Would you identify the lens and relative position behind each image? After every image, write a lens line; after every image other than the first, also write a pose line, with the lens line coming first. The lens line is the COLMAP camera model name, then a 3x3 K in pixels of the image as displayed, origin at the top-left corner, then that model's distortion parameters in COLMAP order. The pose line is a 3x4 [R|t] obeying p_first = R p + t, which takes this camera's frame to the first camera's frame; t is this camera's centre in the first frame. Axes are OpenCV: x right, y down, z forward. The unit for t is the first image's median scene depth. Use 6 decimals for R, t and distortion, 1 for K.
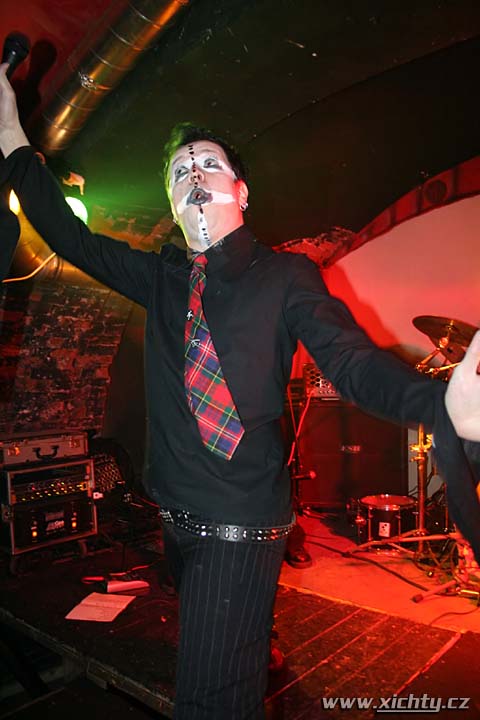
lens RADIAL K [[608.8, 0, 240.0], [0, 608.8, 360.0], [0, 0, 1]] dist [-0.156696, 0.124842]
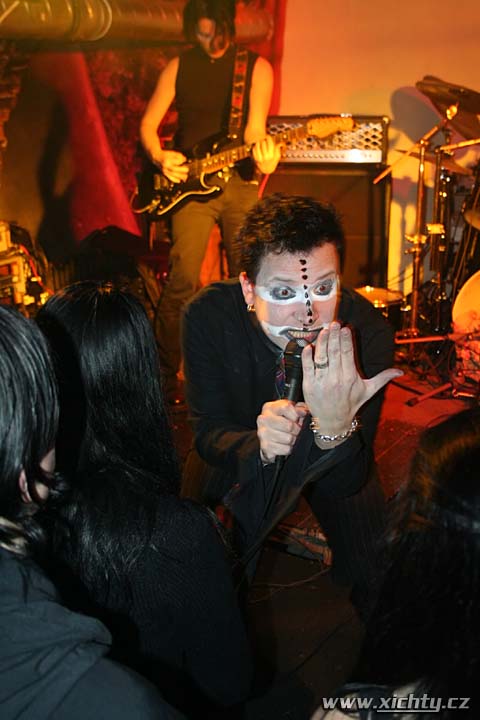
lens RADIAL K [[968.5, 0, 240.0], [0, 968.5, 360.0], [0, 0, 1]] dist [-0.016180, 0.034962]
pose [[0.986379, -0.041966, 0.159044, -0.182822], [-0.010359, 0.949139, 0.314687, -0.124006], [-0.164161, -0.312048, 0.935776, -0.327952]]
